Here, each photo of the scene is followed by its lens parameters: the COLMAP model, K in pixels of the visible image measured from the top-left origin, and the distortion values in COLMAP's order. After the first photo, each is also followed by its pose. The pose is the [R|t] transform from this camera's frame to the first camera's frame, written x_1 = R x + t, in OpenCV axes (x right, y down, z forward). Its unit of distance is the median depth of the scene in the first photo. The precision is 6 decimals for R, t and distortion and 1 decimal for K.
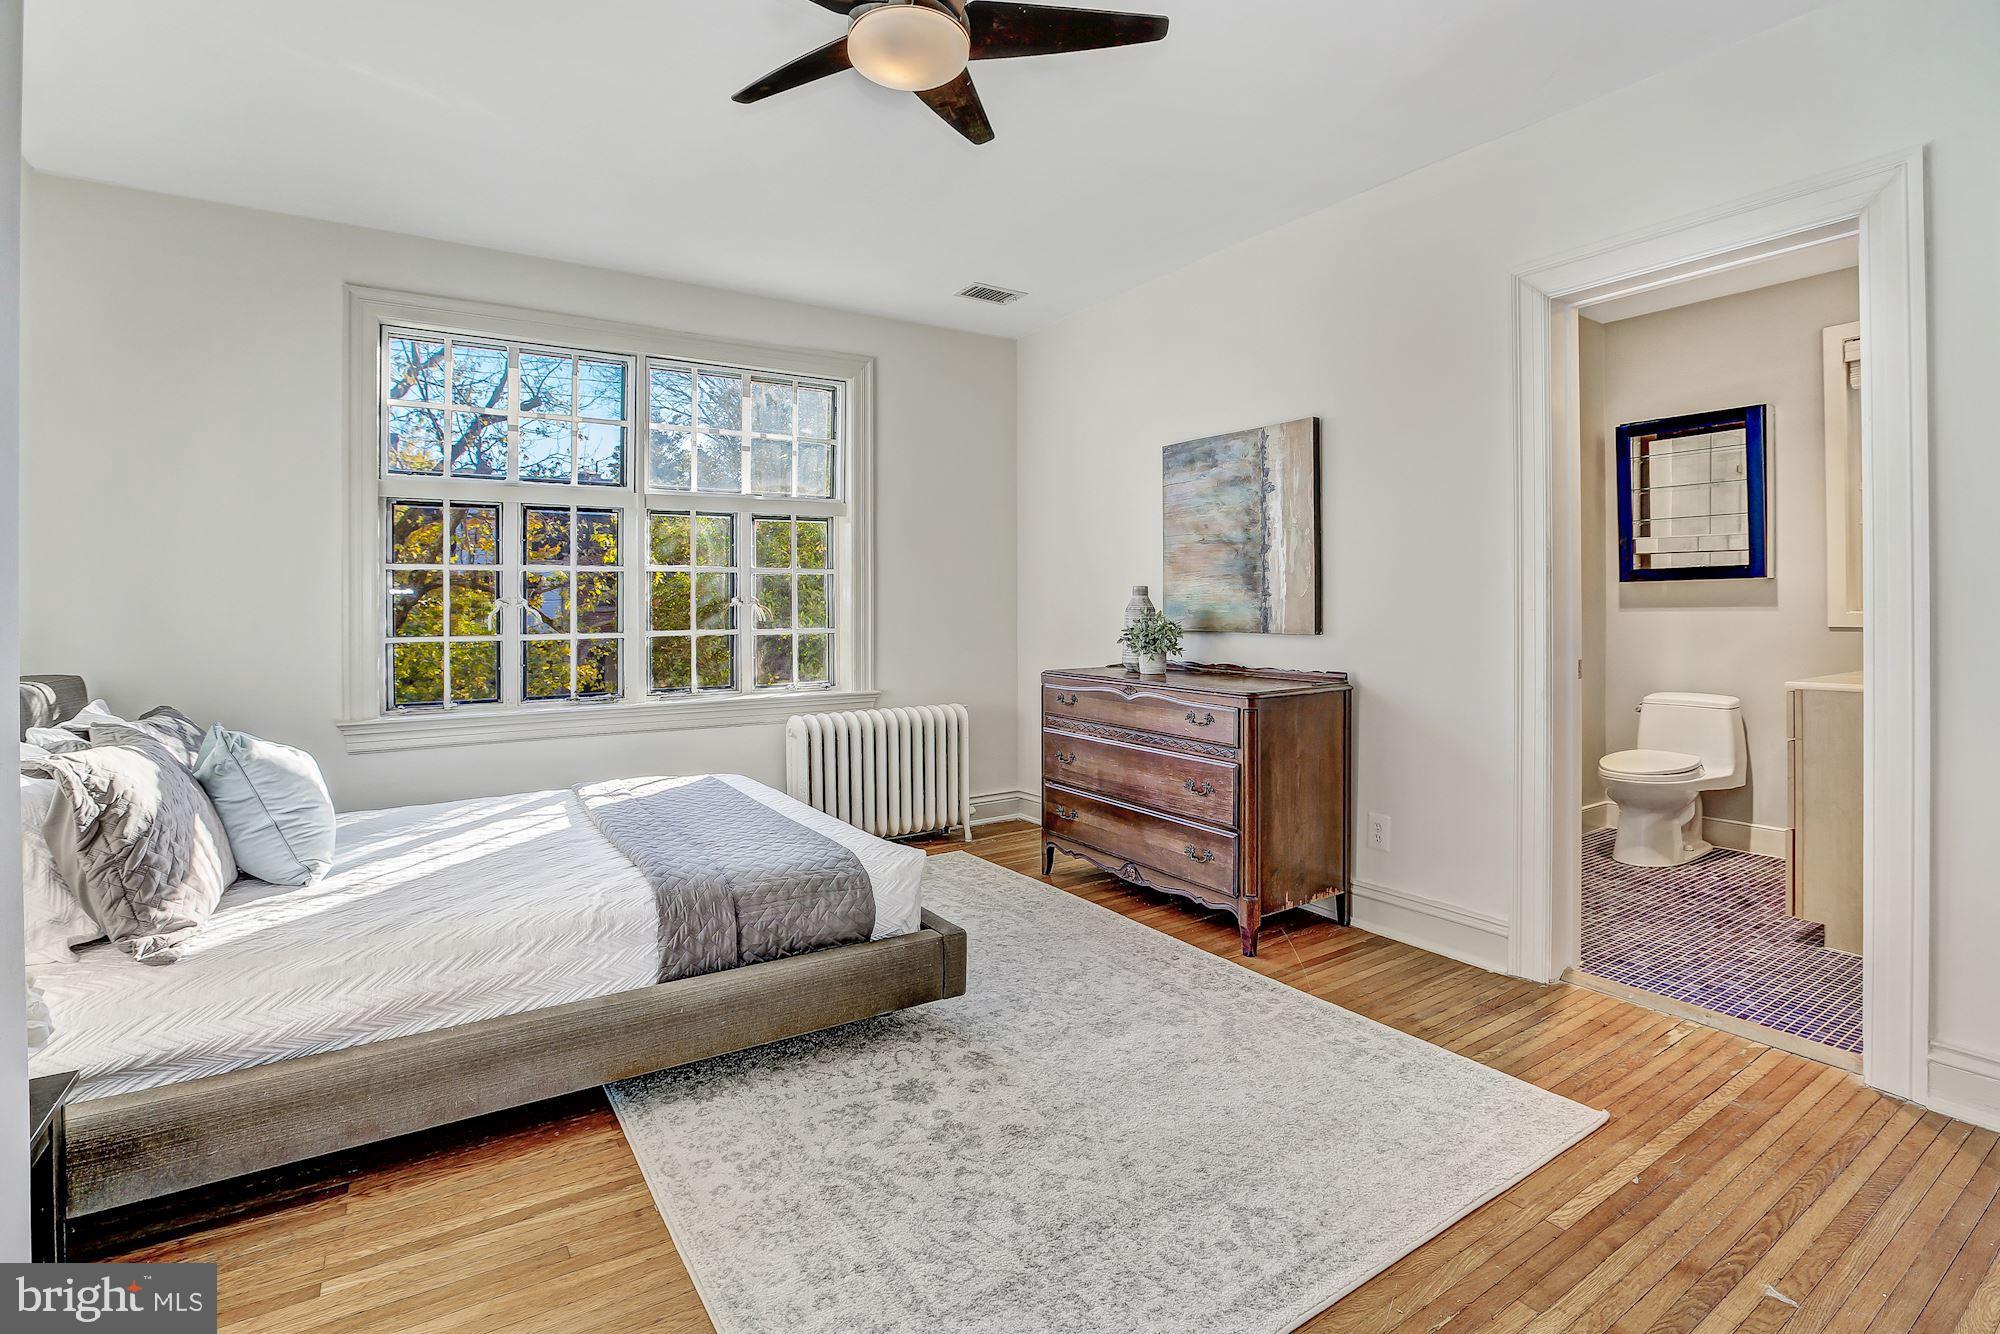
lens RADIAL K [[919.5, 0, 978.5], [0, 919.5, 608.2], [0, 0, 1]] dist [-0.034964, 0.004798]
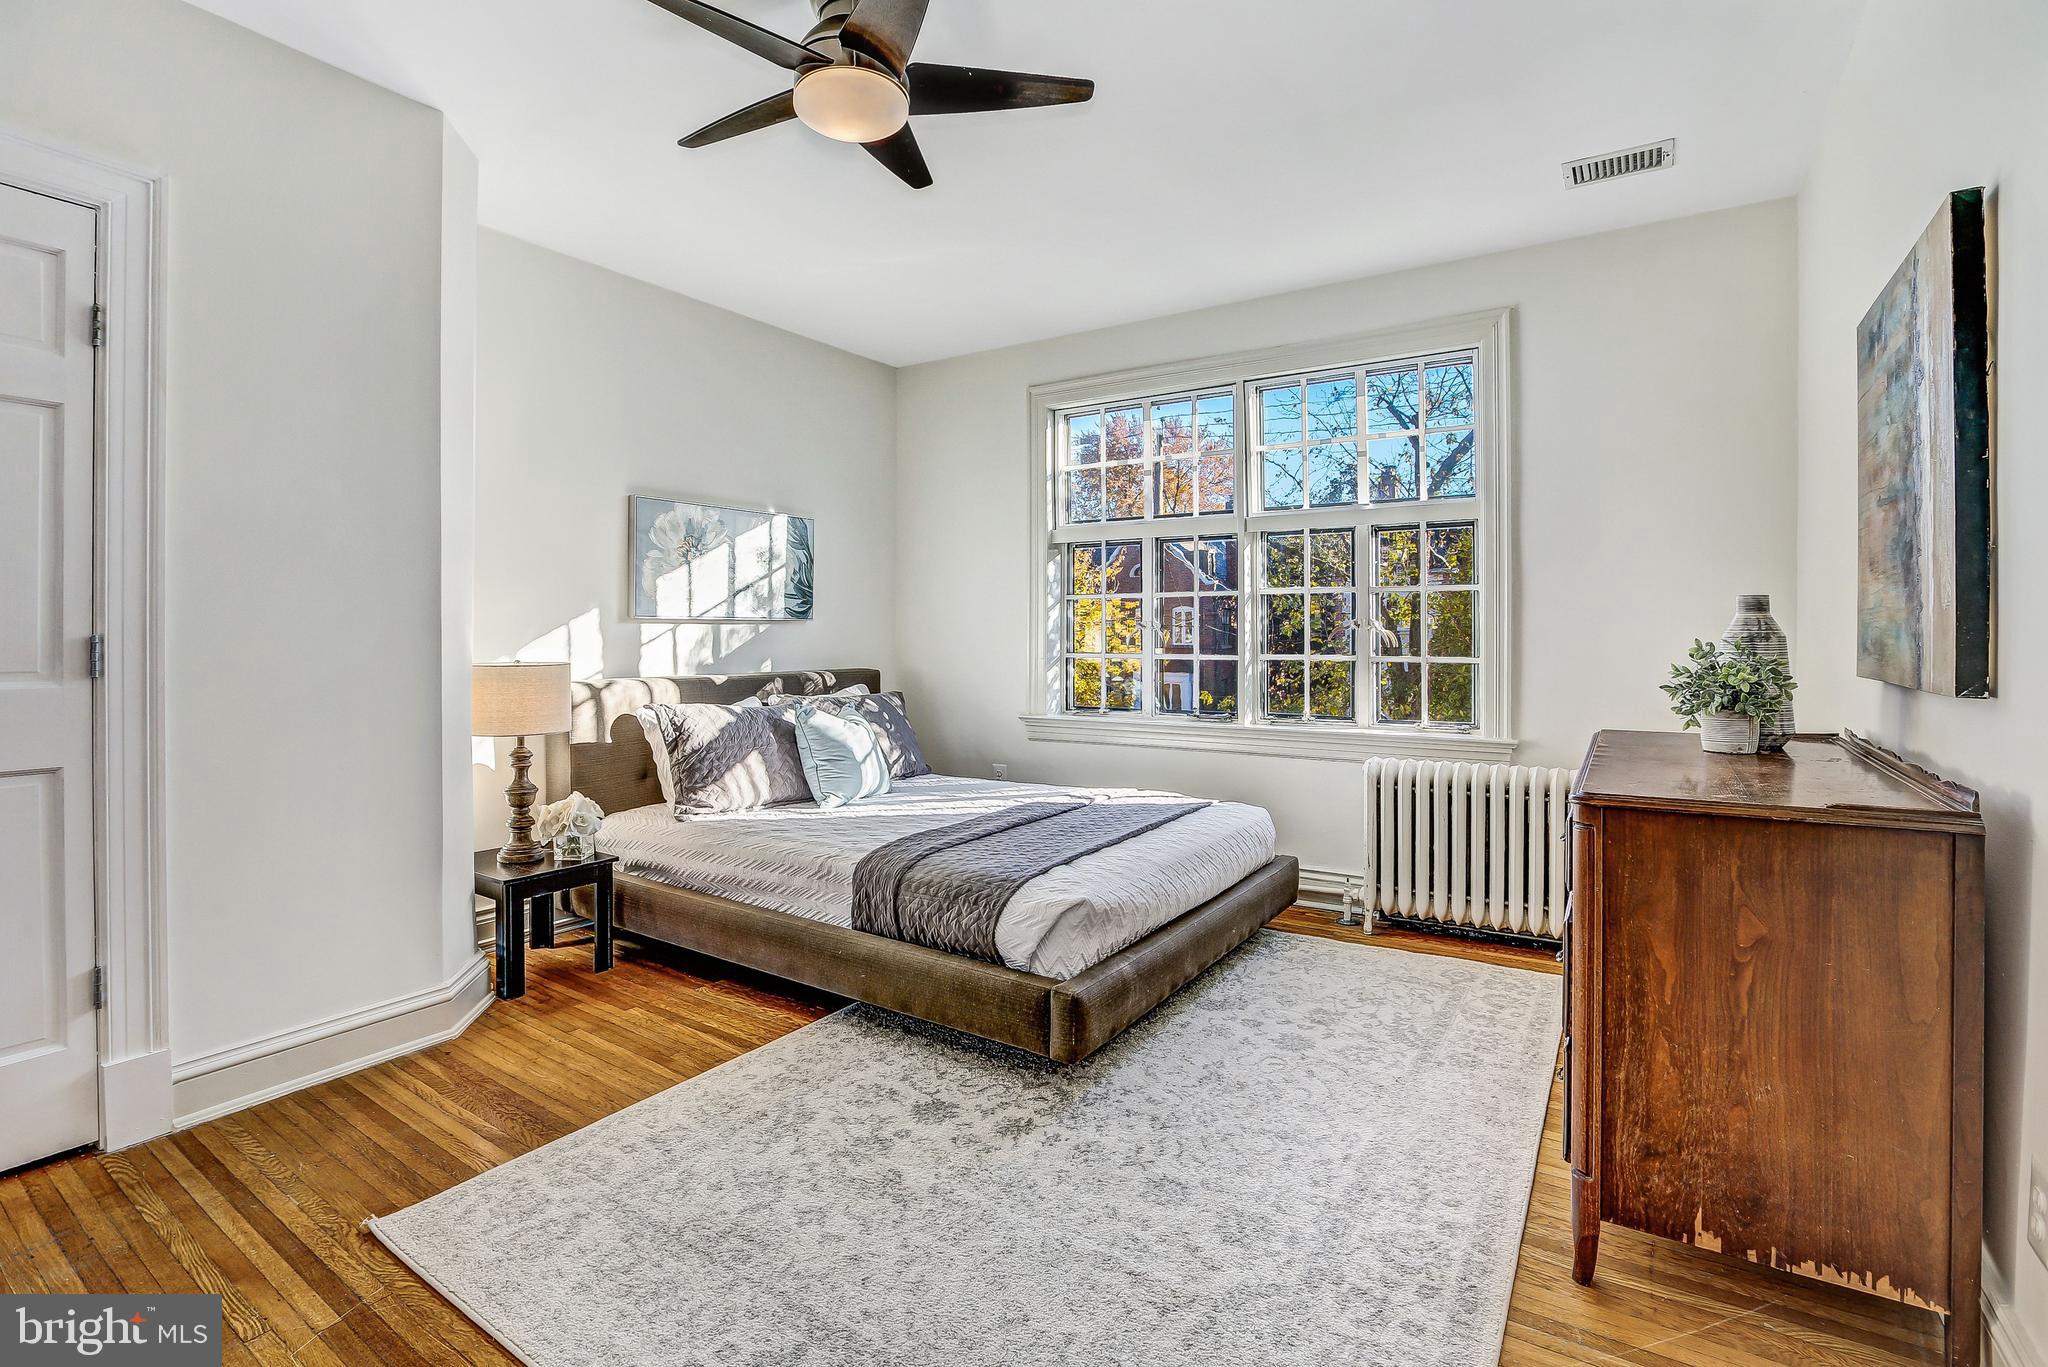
lens RADIAL K [[941.6, 0, 1040.9], [0, 941.6, 645.2], [0, 0, 1]] dist [-0.034964, 0.004798]
pose [[0.421047, 0.019732, -0.906824, 0.468923], [-0.004020, 0.999794, 0.019888, -0.004490], [0.907030, -0.004729, 0.421040, 0.346551]]
